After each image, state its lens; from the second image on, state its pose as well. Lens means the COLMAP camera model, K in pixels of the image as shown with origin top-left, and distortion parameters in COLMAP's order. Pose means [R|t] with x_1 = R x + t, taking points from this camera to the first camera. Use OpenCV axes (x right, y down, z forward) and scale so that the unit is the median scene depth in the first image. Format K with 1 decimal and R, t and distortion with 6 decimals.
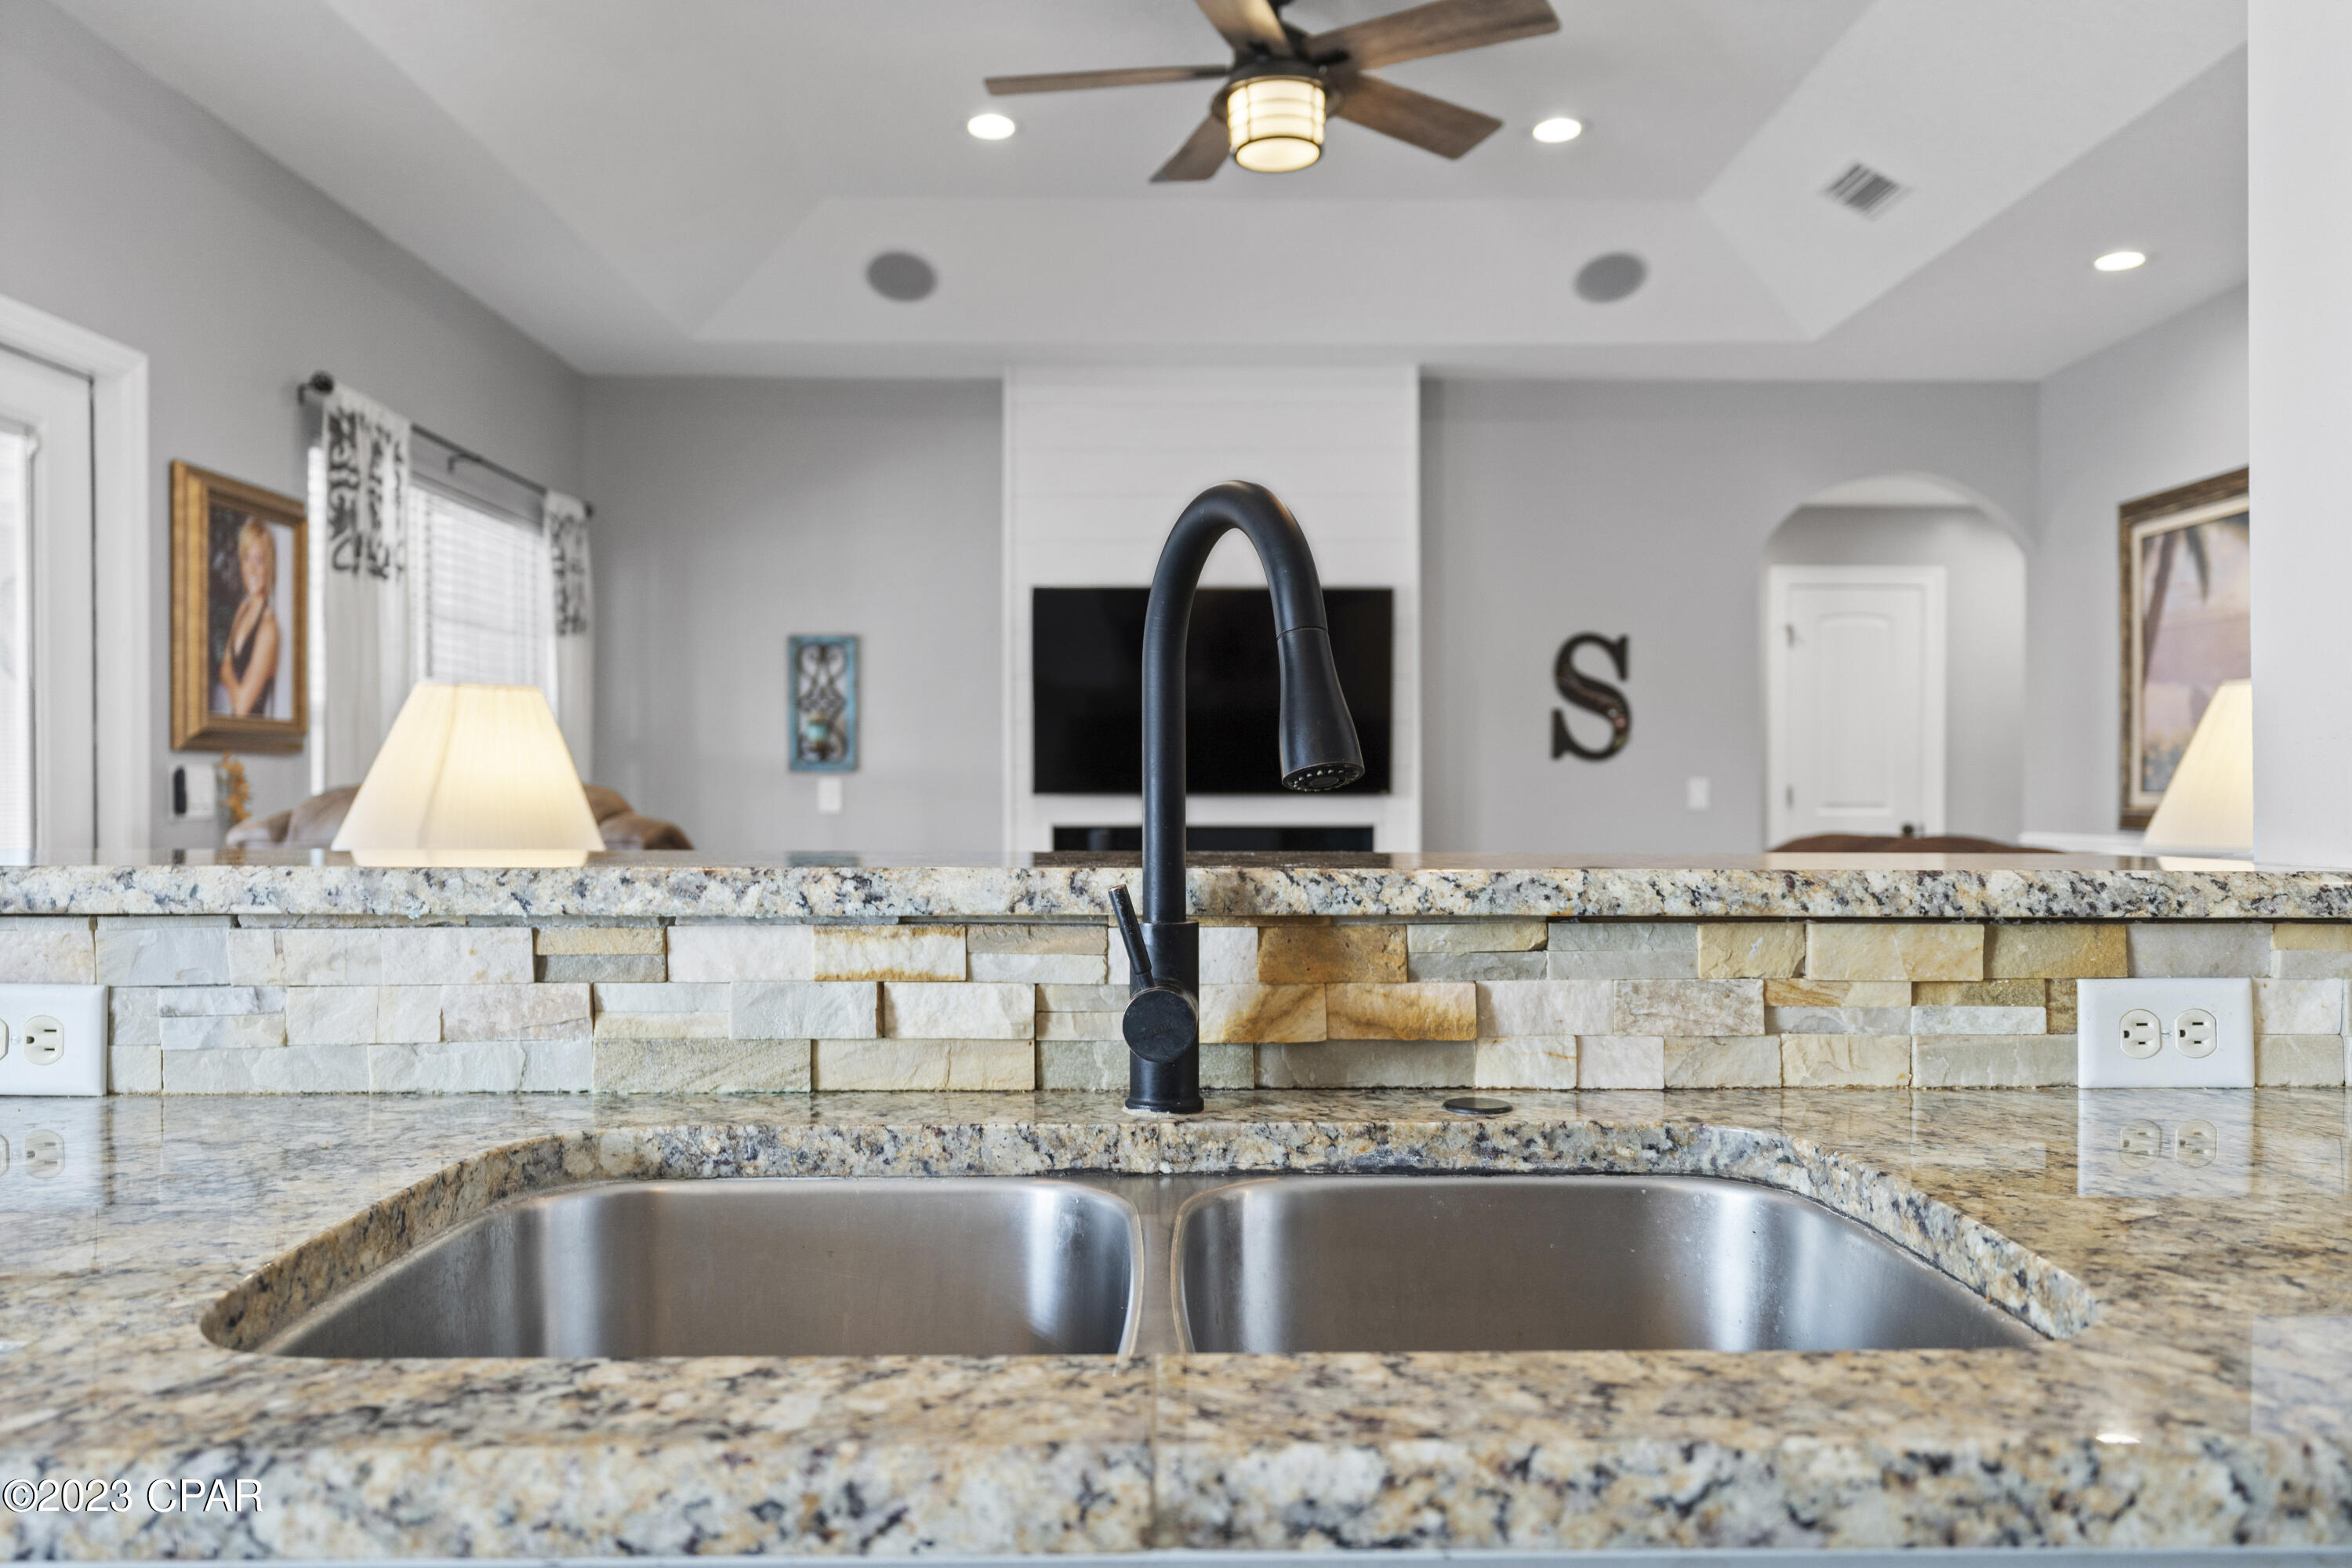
lens RADIAL K [[1725.1, 0, 1176.0], [0, 1725.1, 784.0], [0, 0, 1]] dist [-0.009246, -0.002504]
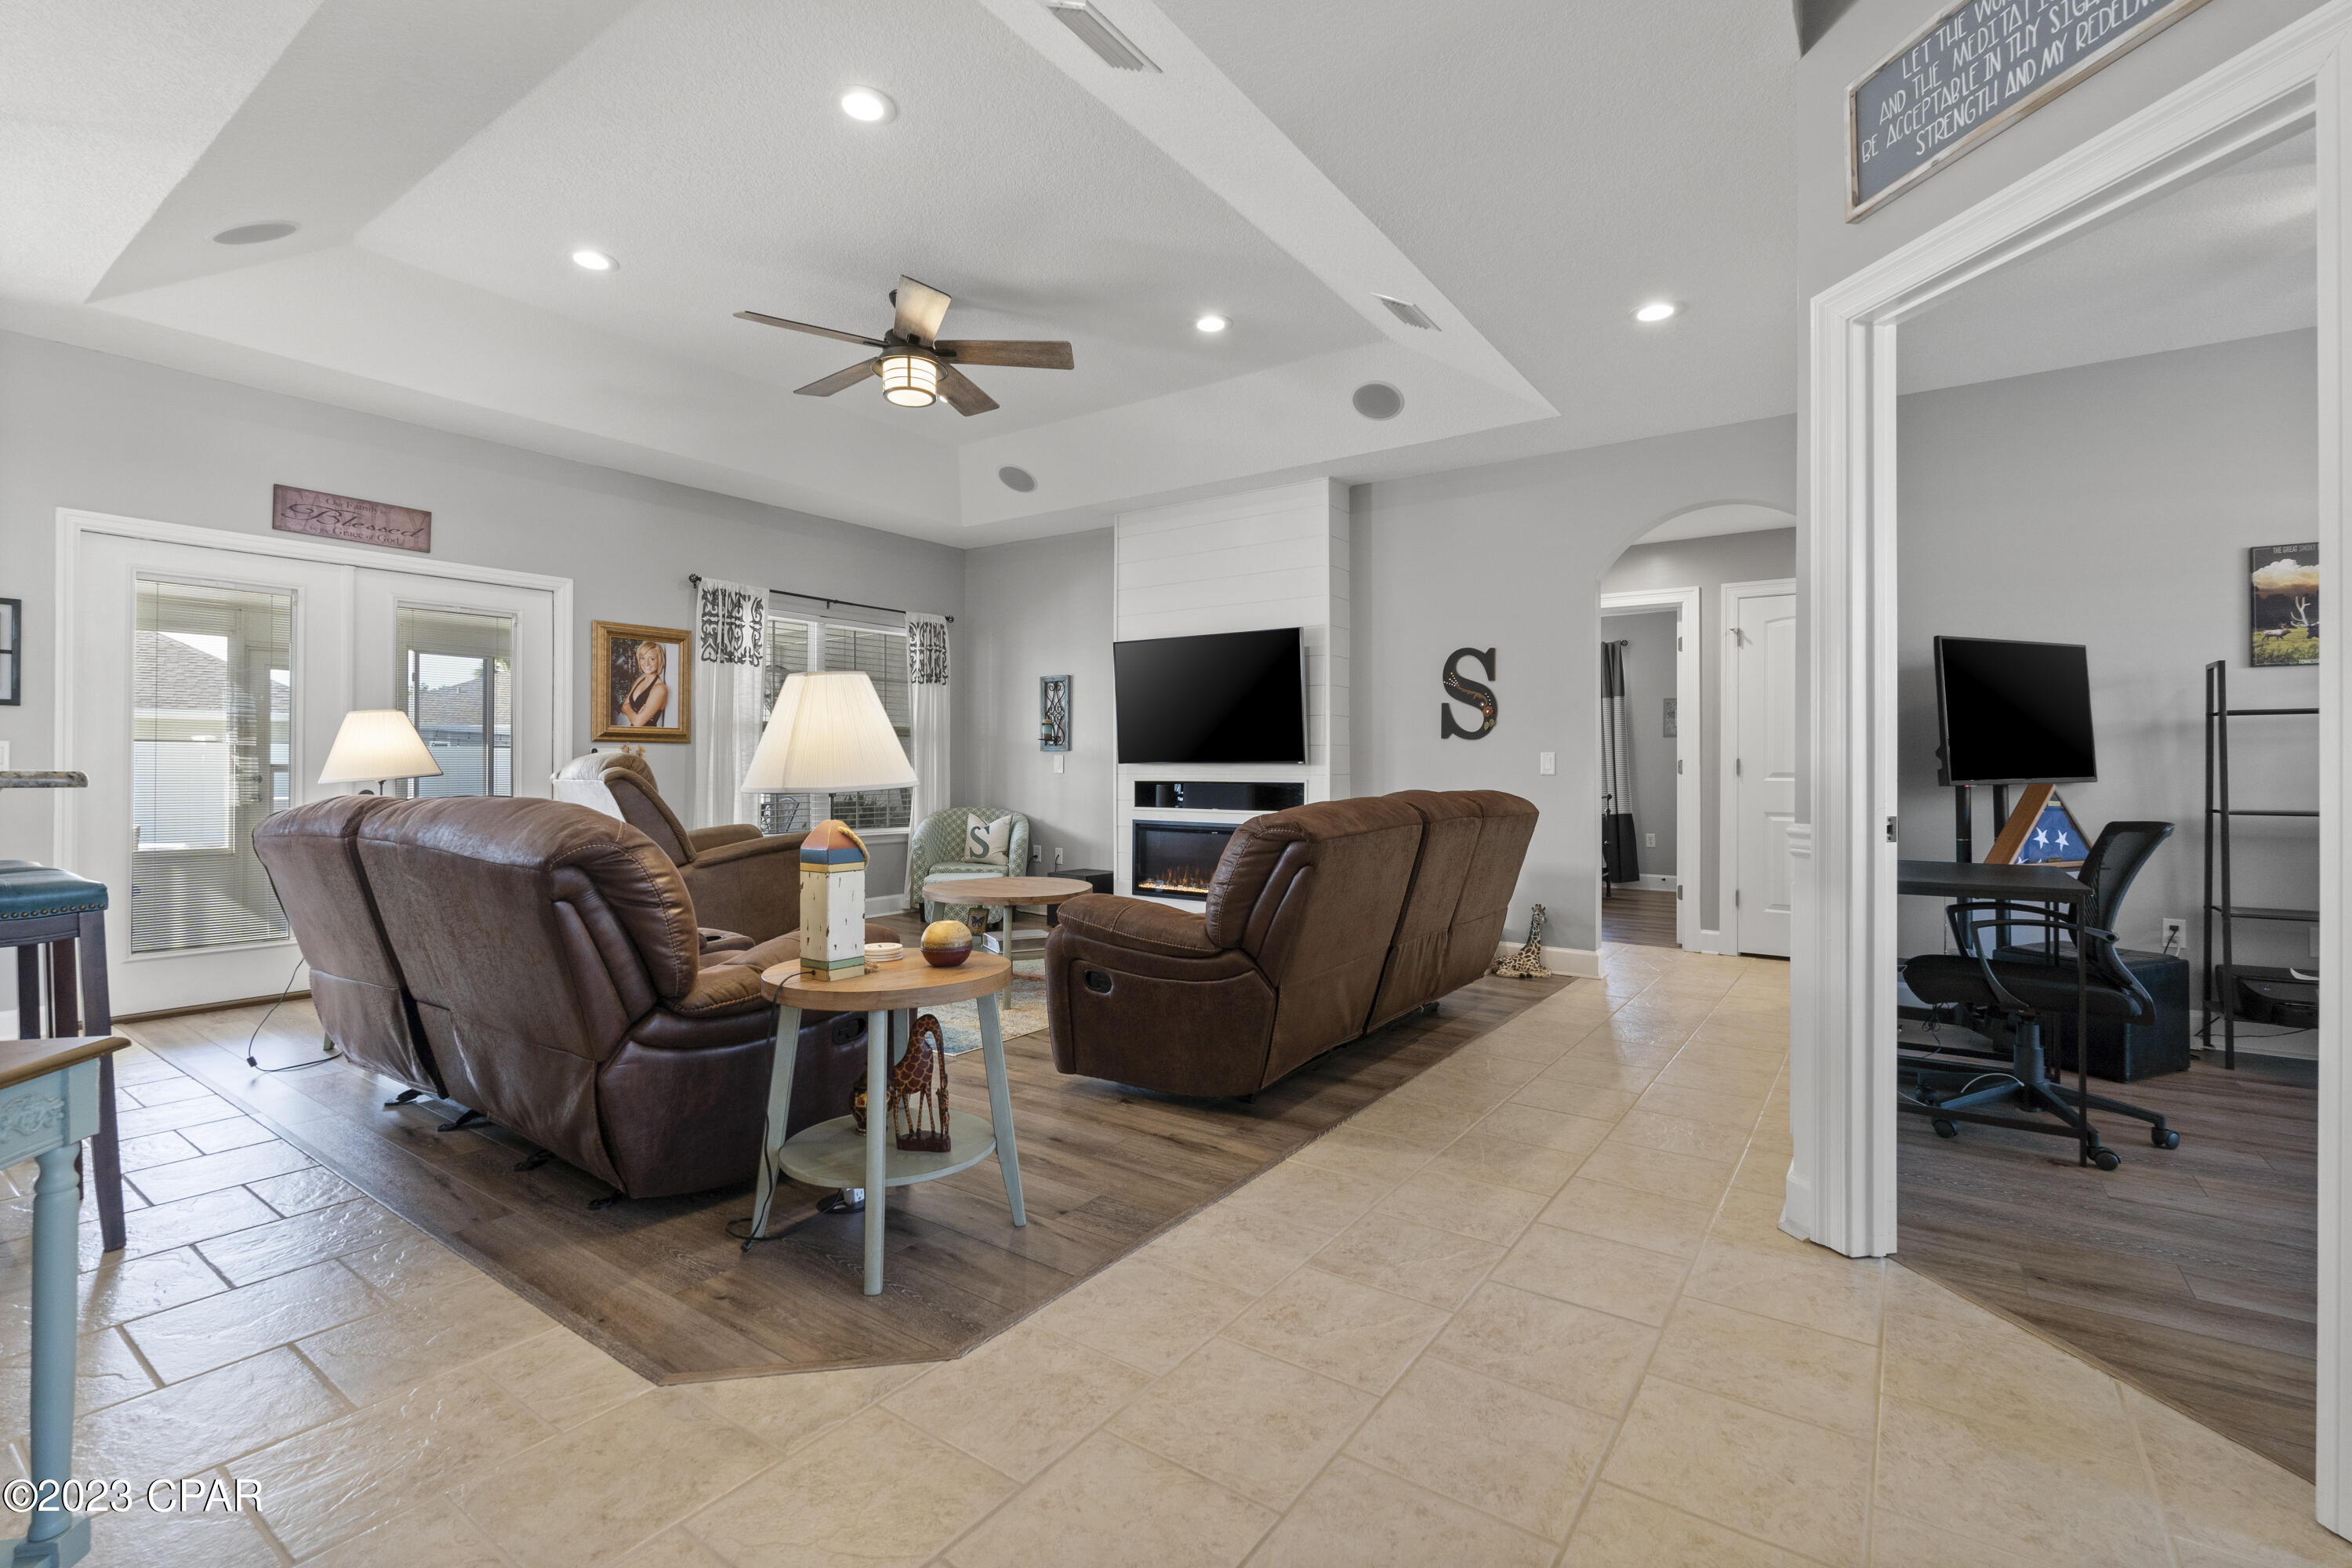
lens RADIAL K [[1041.7, 0, 1176.0], [0, 1041.7, 784.0], [0, 0, 1]] dist [-0.000875, 0.000017]
pose [[0.812291, 0.010659, -0.583155, 0.571349], [-0.000121, 0.999836, 0.018106, 0.008884], [0.583252, -0.014636, 0.812159, 0.173879]]
